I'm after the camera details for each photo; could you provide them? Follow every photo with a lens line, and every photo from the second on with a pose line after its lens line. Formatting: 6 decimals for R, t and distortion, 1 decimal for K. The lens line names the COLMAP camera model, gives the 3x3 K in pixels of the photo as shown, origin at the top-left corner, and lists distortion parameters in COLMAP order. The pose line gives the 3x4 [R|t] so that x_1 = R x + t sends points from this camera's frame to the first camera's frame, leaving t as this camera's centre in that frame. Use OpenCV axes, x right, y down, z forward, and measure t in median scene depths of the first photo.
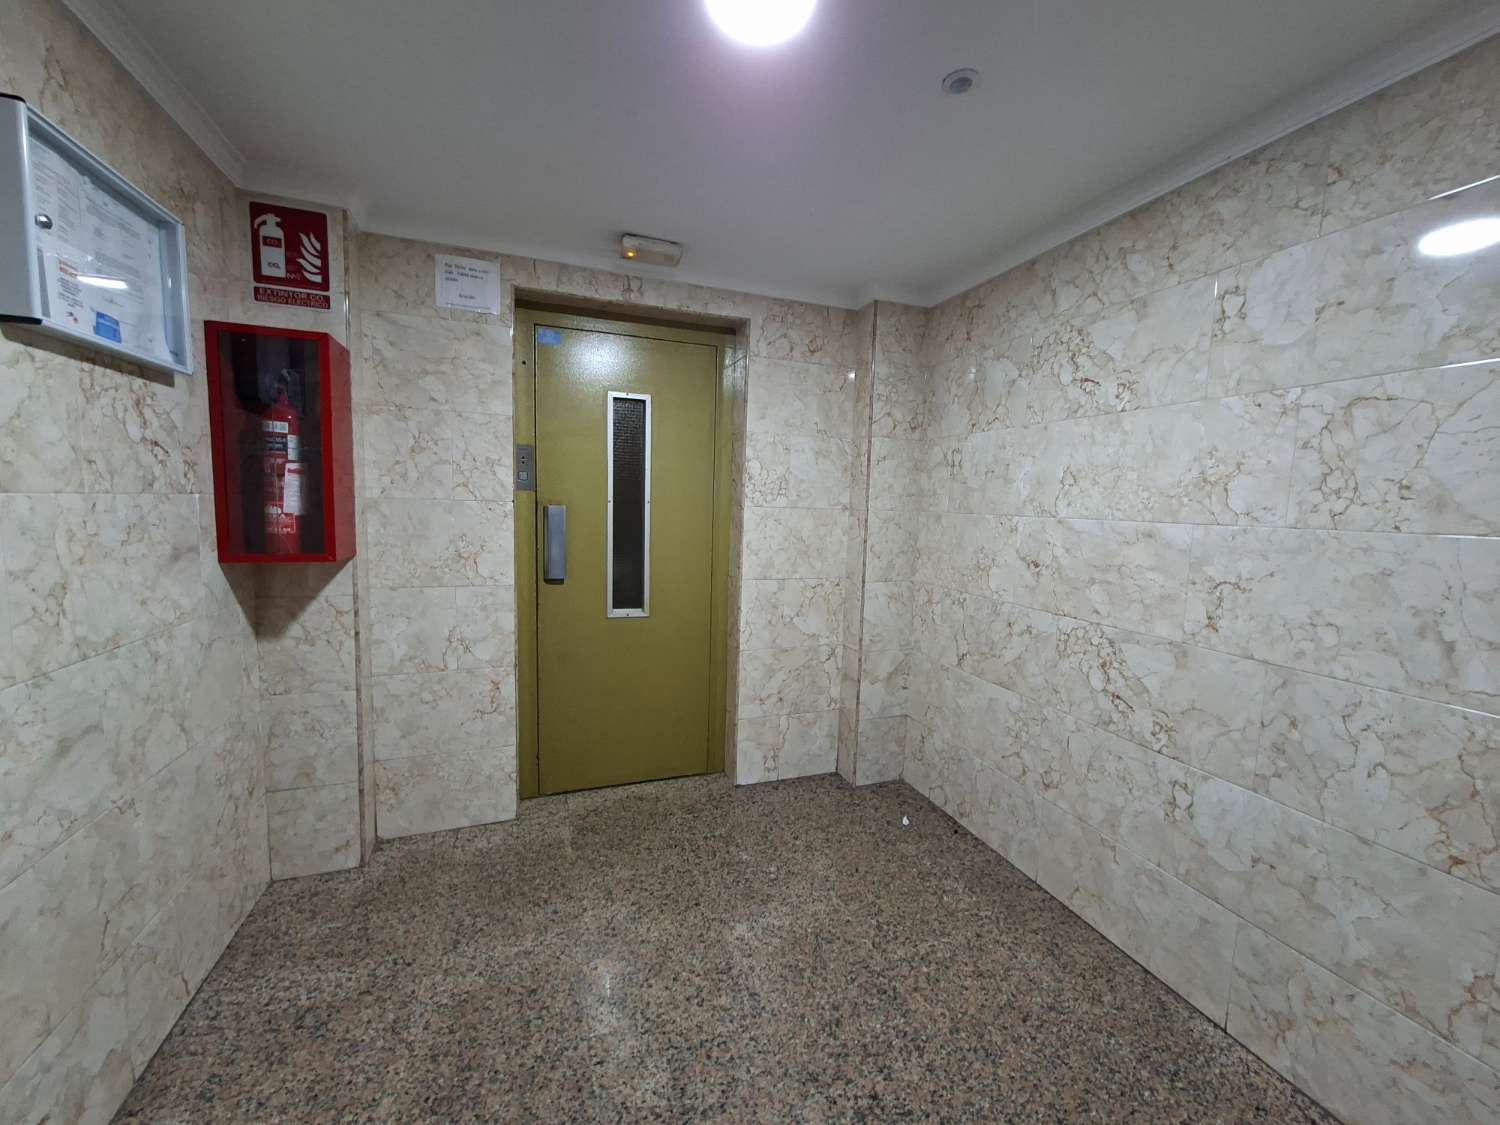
lens RADIAL K [[582.1, 0, 758.6], [0, 582.1, 560.1], [0, 0, 1]] dist [-0.006023, 0.000339]
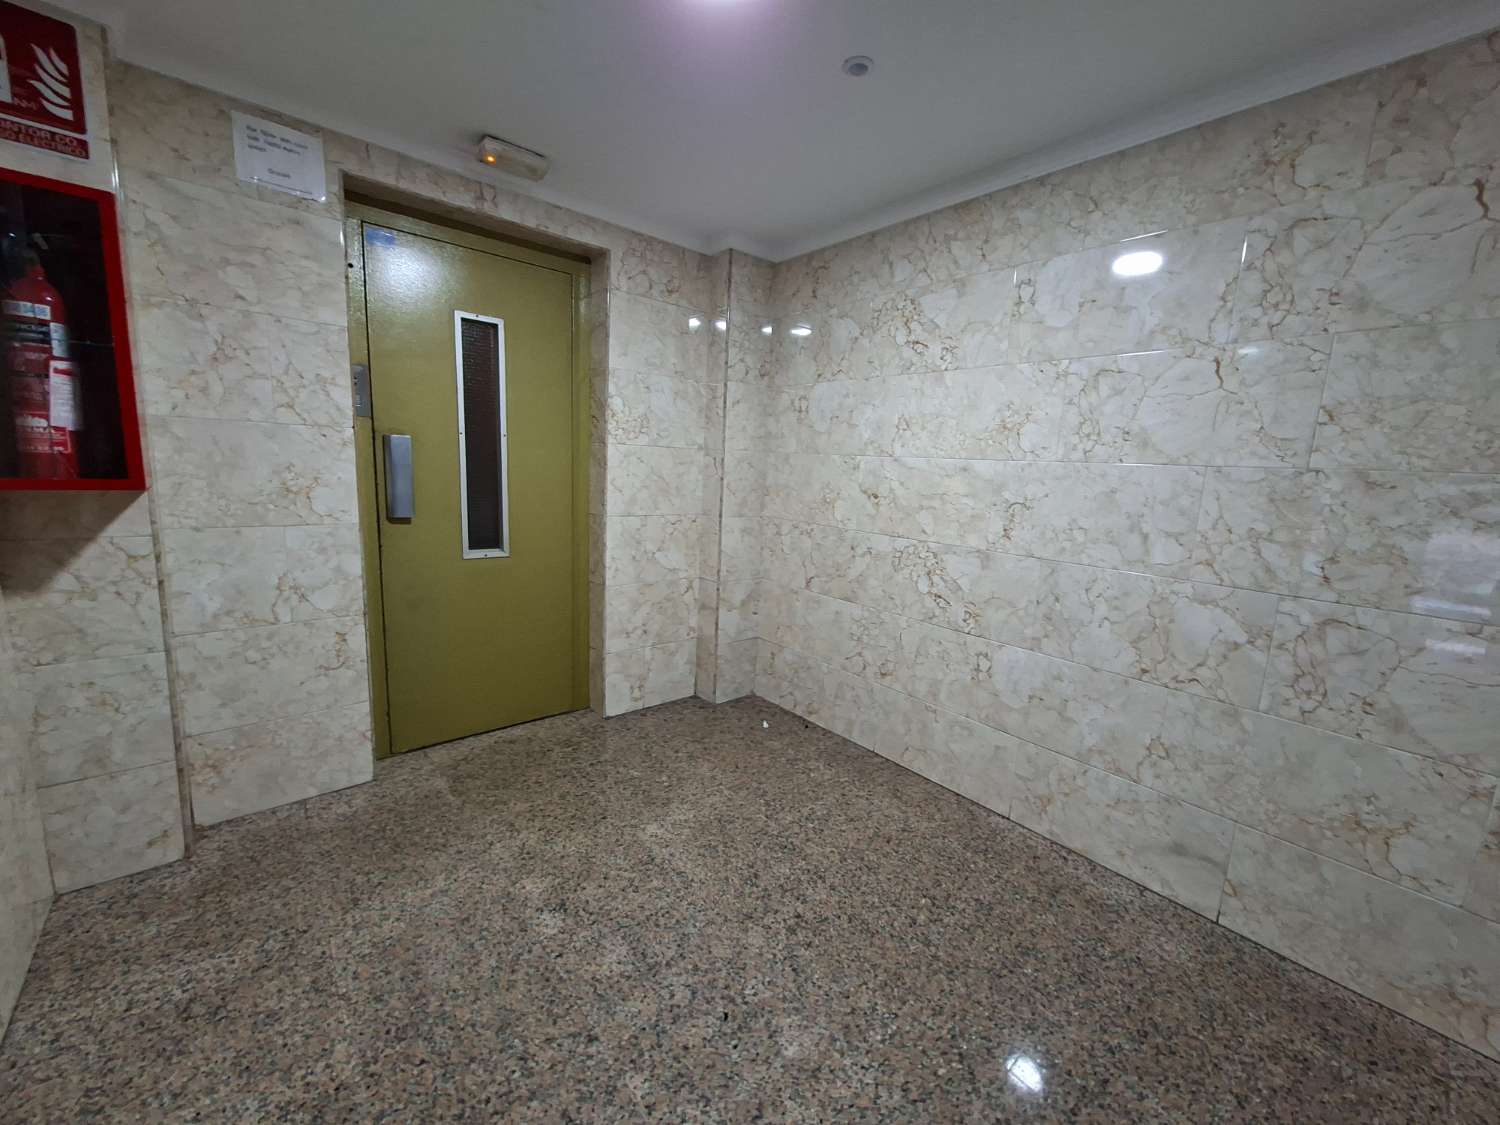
lens RADIAL K [[582.1, 0, 758.6], [0, 582.1, 560.1], [0, 0, 1]] dist [-0.006023, 0.000339]
pose [[0.934984, -0.042037, 0.352190, -0.195285], [0.014235, 0.996599, 0.081161, 0.041815], [-0.354404, -0.070871, 0.932403, -0.054576]]
